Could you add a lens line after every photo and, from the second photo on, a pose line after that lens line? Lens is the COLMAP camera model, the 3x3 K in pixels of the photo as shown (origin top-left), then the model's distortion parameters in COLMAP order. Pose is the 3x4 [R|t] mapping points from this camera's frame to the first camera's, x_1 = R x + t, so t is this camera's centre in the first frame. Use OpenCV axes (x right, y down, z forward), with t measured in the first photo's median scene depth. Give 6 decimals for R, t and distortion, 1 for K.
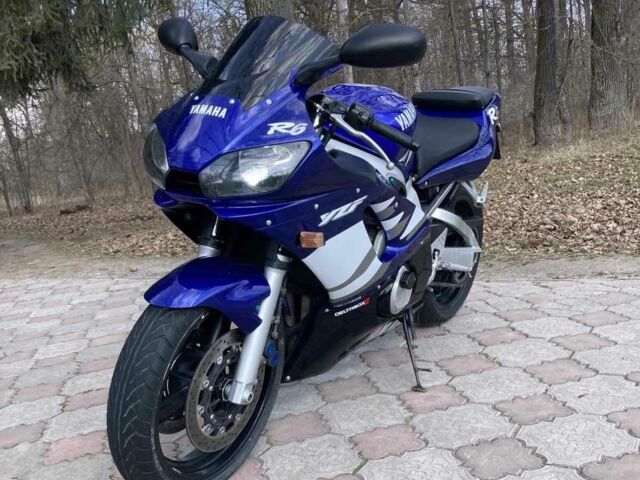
lens RADIAL K [[666.4, 0, 320.0], [0, 666.4, 240.0], [0, 0, 1]] dist [0.003709, -0.009536]
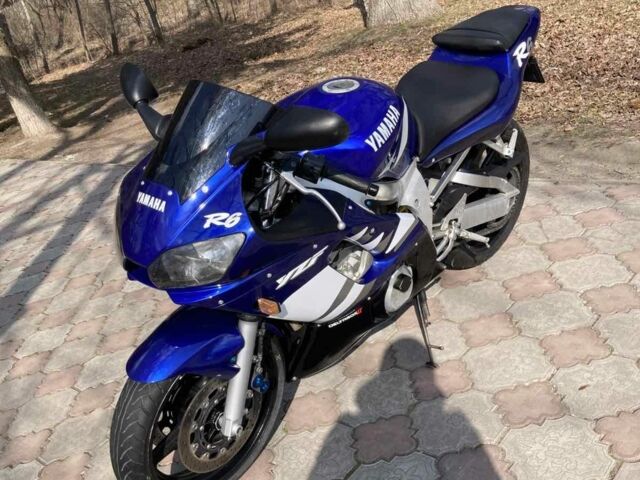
lens RADIAL K [[666.4, 0, 320.0], [0, 666.4, 240.0], [0, 0, 1]] dist [0.003709, -0.009536]
pose [[0.978363, -0.051316, -0.200430, 0.264661], [0.103238, 0.960615, 0.257992, -0.340212], [0.179297, -0.273102, 0.945129, 0.048914]]
